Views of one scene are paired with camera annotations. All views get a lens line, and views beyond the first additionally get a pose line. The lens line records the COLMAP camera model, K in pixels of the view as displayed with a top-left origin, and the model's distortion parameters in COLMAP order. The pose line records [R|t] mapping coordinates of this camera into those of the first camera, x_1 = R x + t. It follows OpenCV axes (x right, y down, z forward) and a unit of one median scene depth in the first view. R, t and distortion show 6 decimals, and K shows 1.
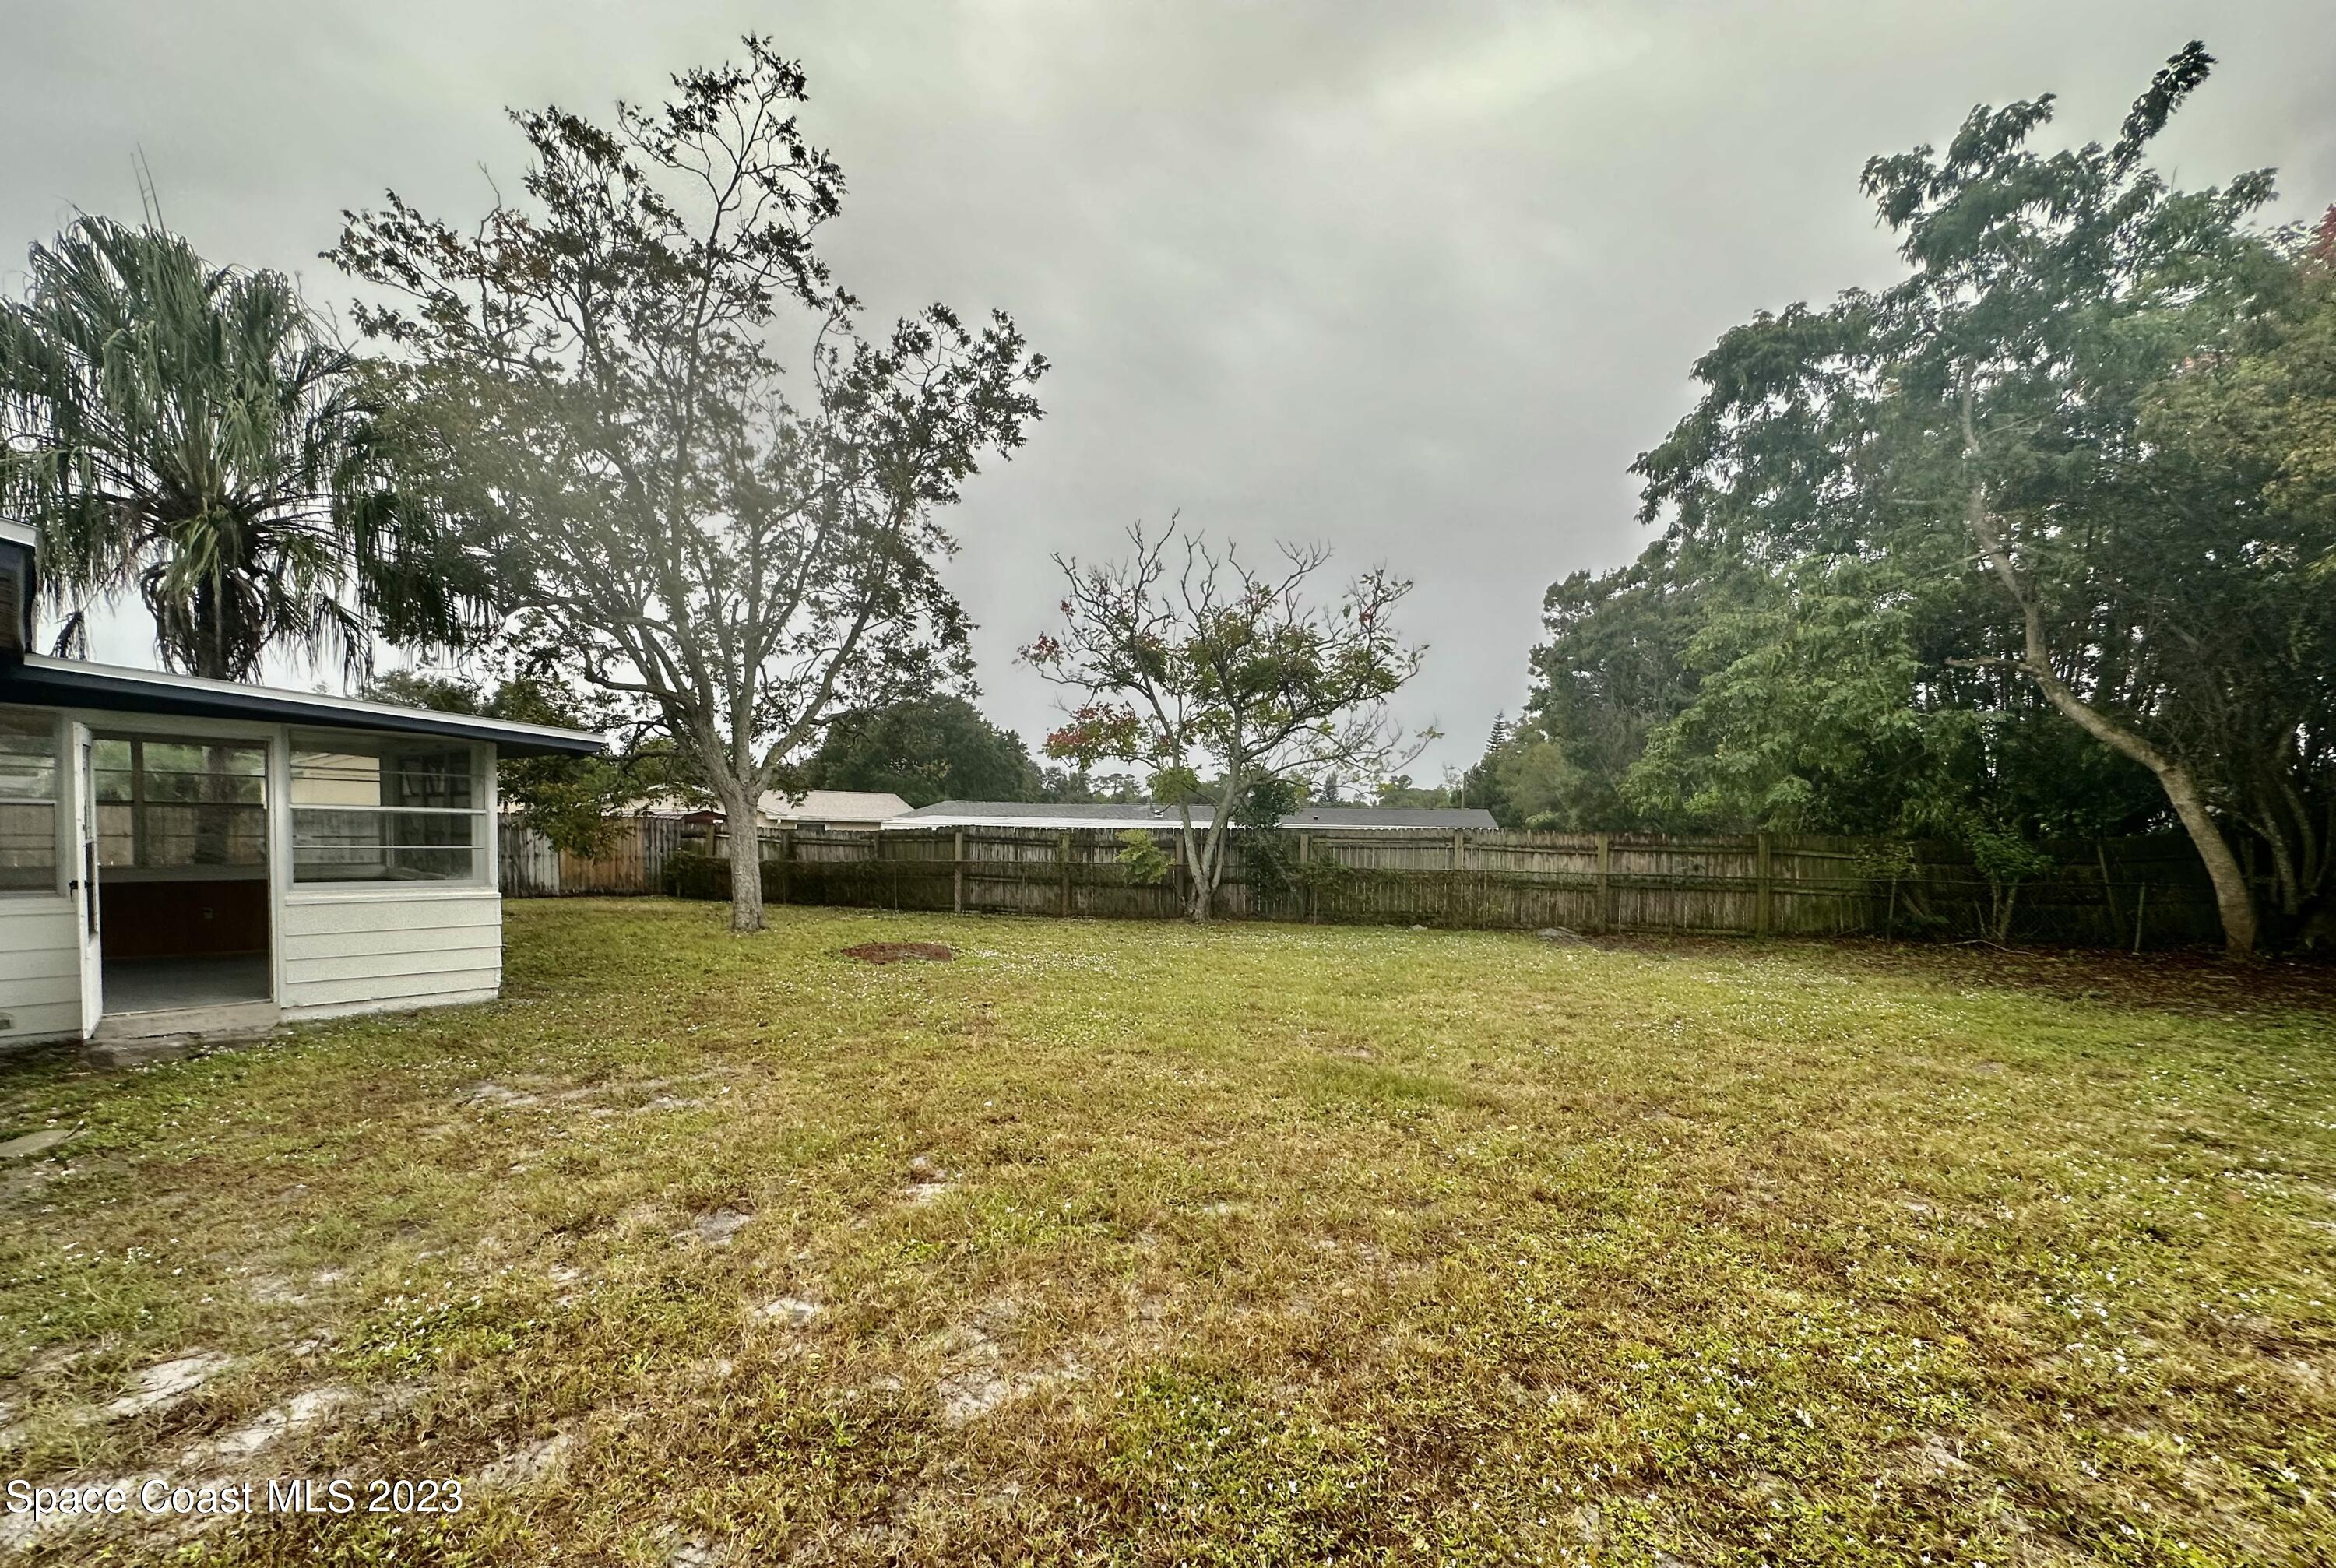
lens RADIAL K [[947.9, 0, 1166.7], [0, 947.9, 866.1], [0, 0, 1]] dist [-0.002945, -0.000215]
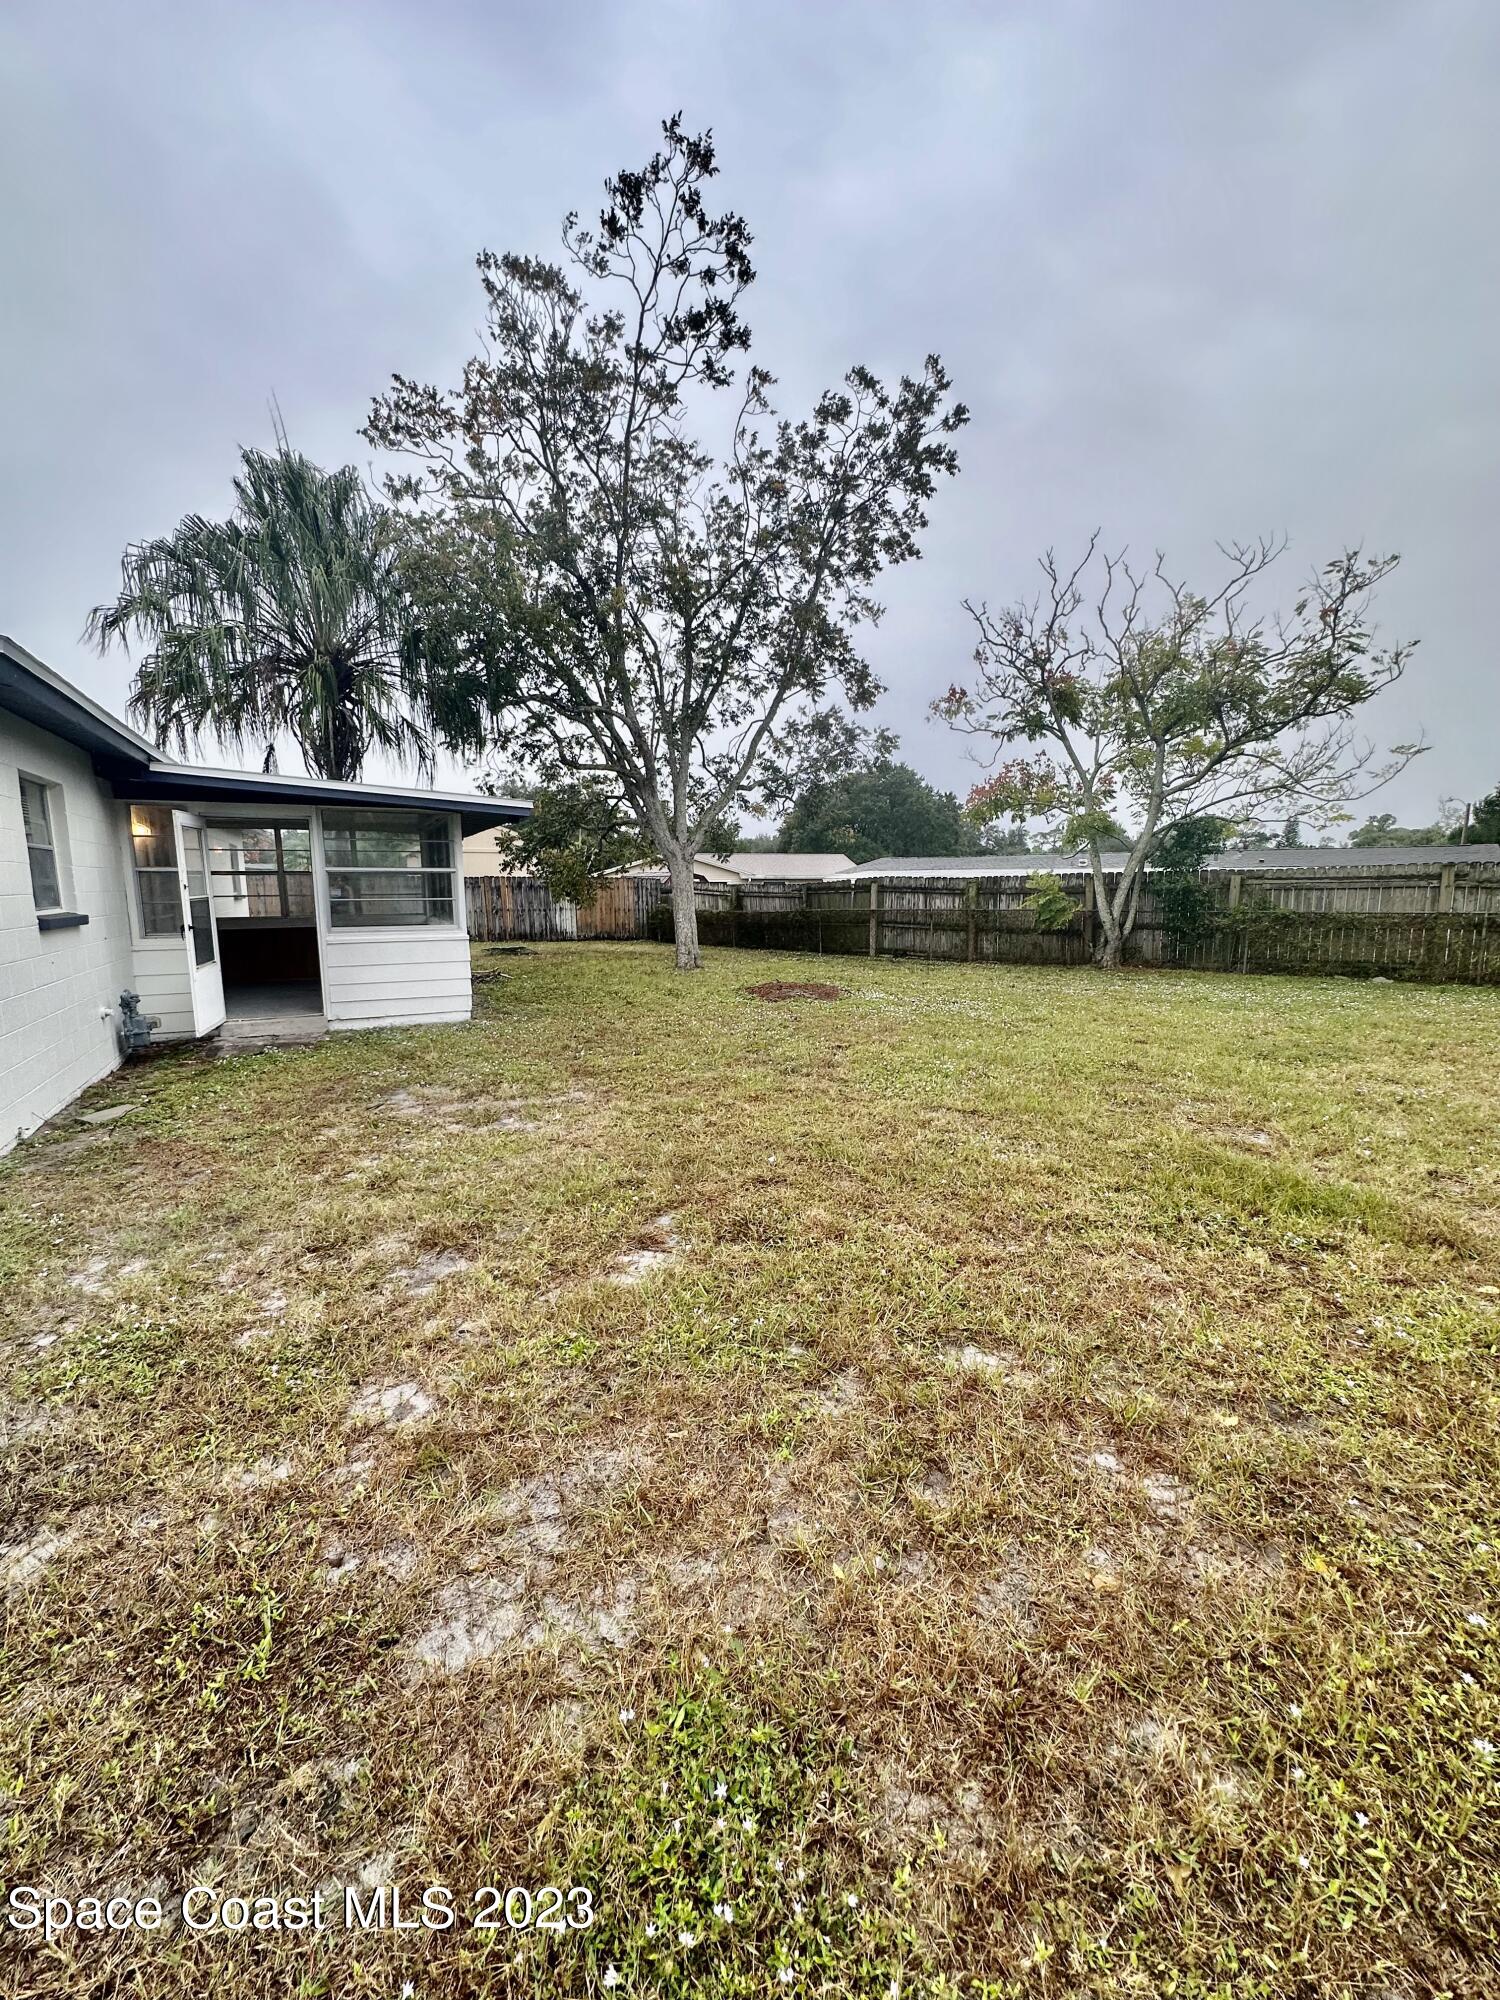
lens RADIAL K [[804.8, 0, 750.0], [0, 804.8, 1000.0], [0, 0, 1]] dist [0.001243, -0.000132]
pose [[0.914272, 0.034718, -0.403610, 0.035621], [0.006785, 0.994869, 0.100947, 0.004537], [0.405043, -0.095031, 0.909345, 0.093645]]
